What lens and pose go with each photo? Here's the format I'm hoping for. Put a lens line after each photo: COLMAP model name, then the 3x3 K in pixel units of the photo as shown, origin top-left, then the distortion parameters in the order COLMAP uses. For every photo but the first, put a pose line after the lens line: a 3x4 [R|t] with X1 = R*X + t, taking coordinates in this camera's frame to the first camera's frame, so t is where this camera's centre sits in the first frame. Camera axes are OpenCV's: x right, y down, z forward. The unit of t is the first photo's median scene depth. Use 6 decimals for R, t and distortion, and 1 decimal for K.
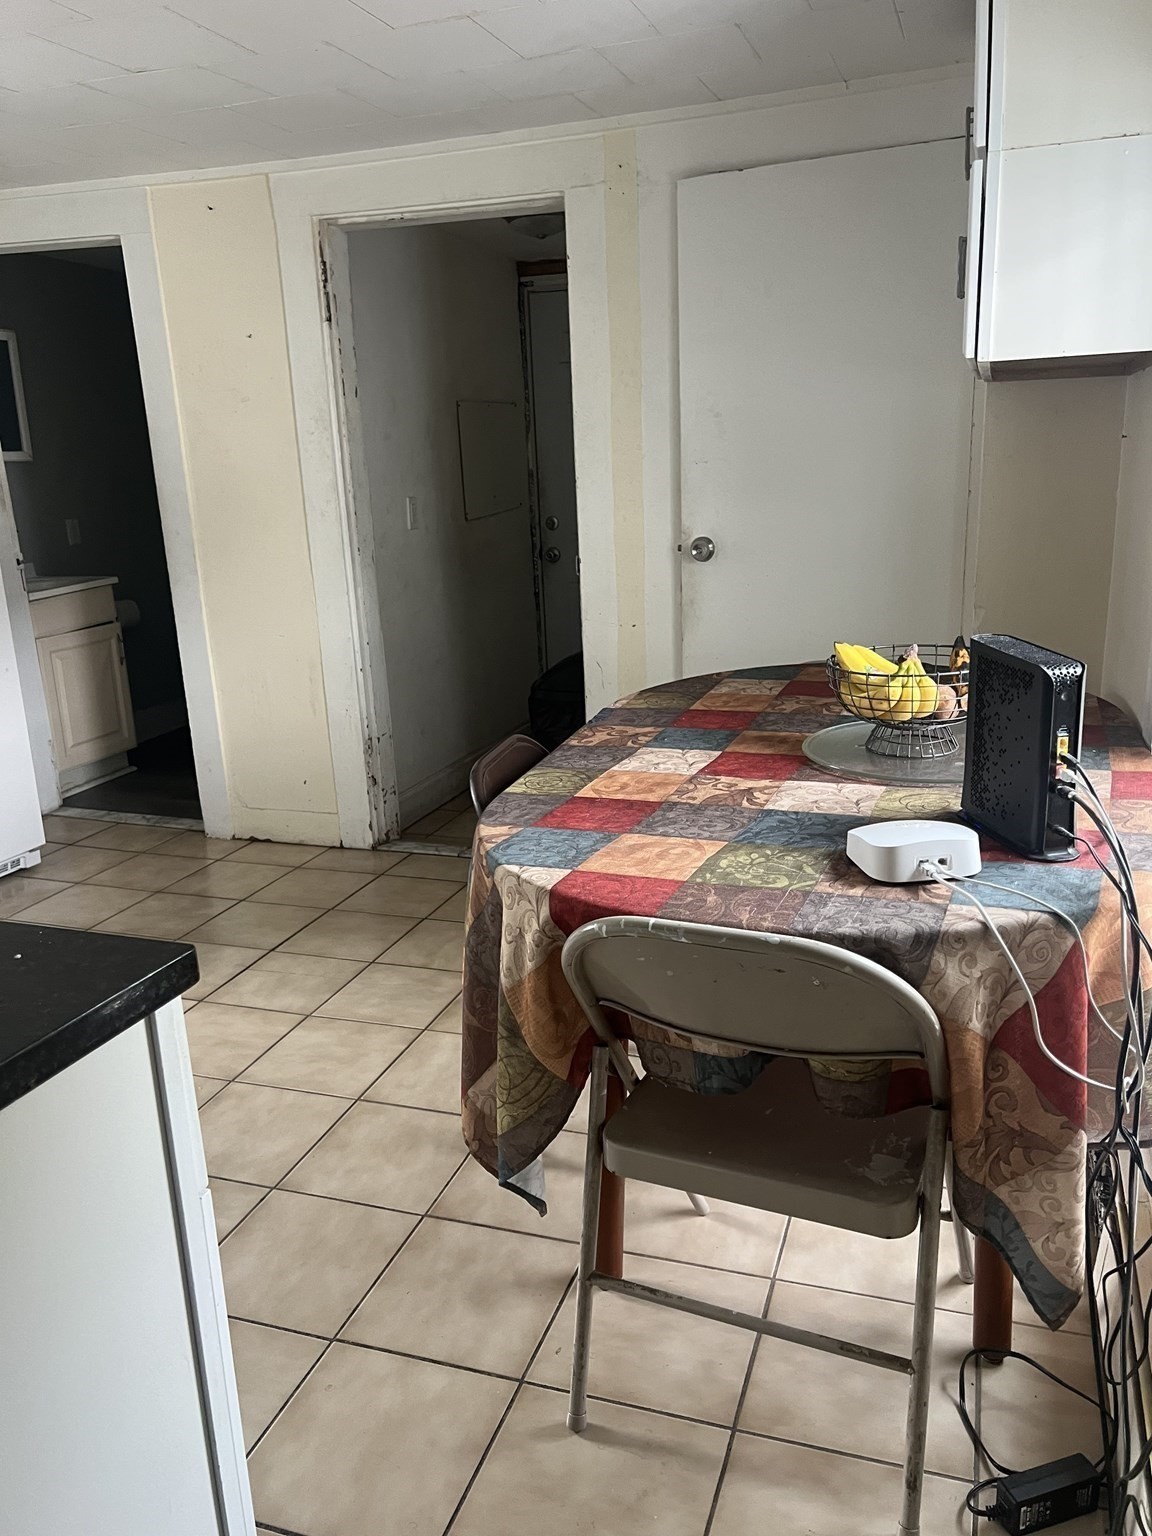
lens RADIAL K [[1163.1, 0, 581.3], [0, 1163.1, 768.2], [0, 0, 1]] dist [0.040663, -0.055940]
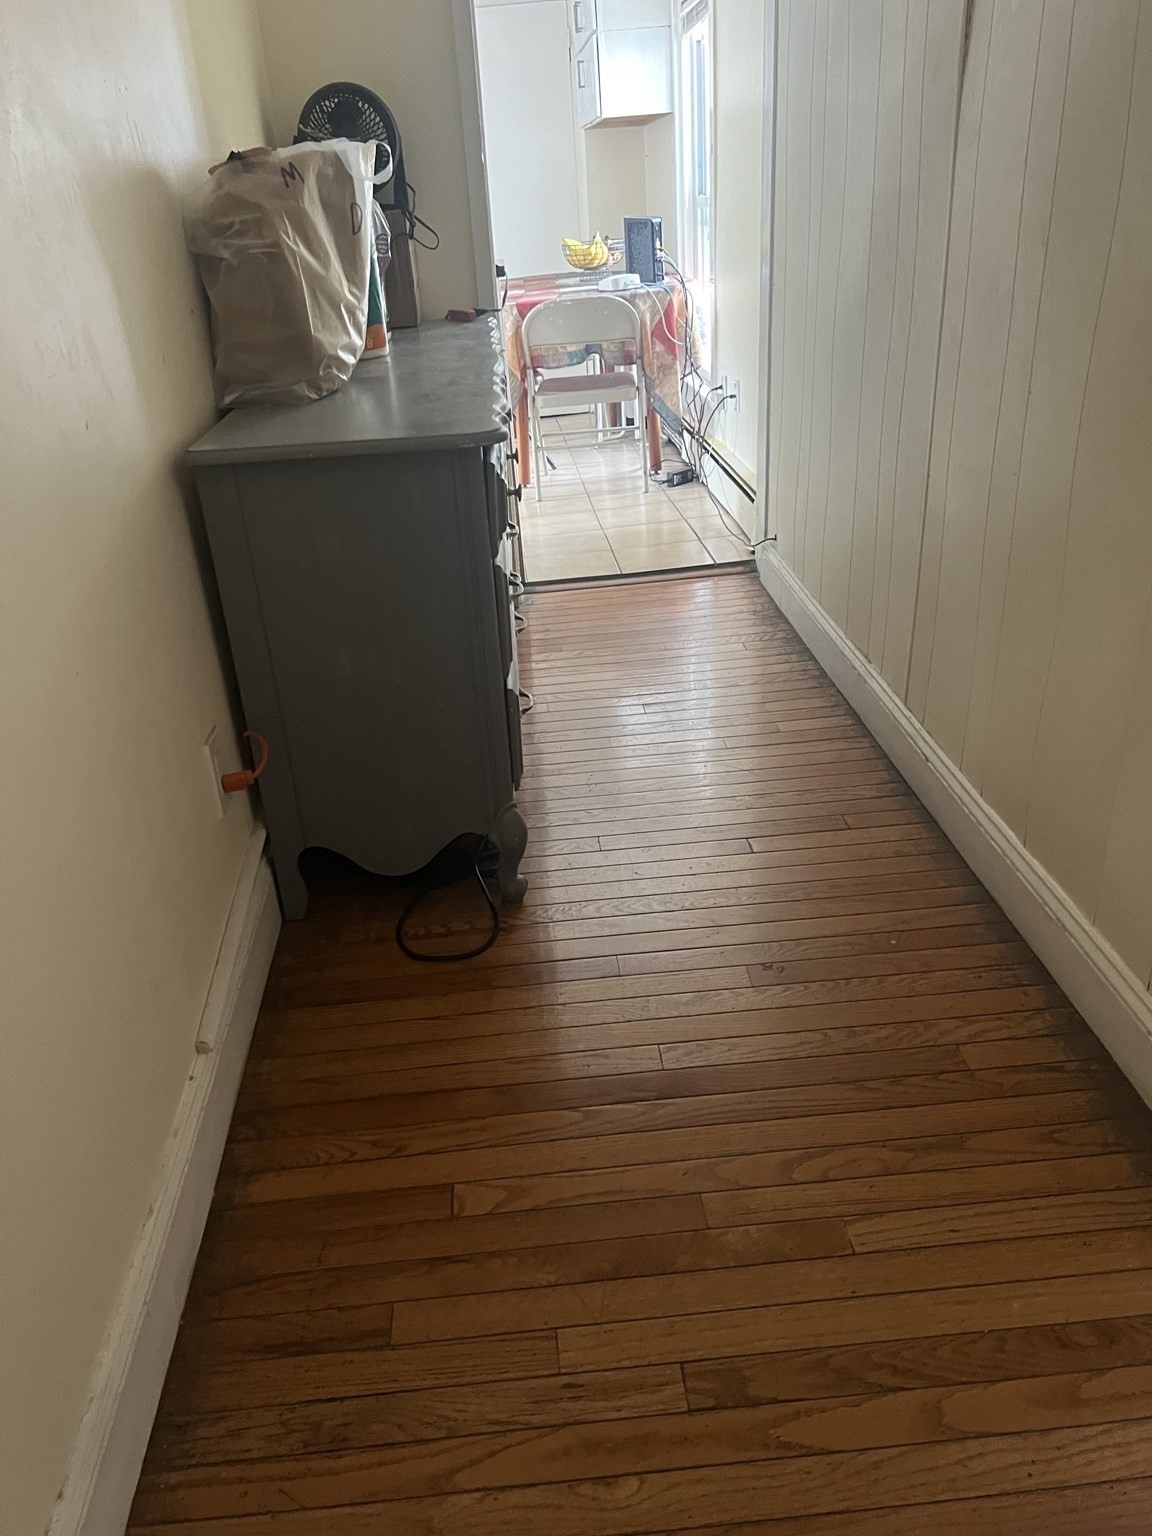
lens RADIAL K [[1163.1, 0, 570.8], [0, 1163.1, 767.5], [0, 0, 1]] dist [0.040663, -0.055940]
pose [[0.918162, -0.196962, 0.343779, -1.290325], [0.138056, 0.972346, 0.188370, 0.794282], [-0.371374, -0.125494, 0.919963, -2.210549]]
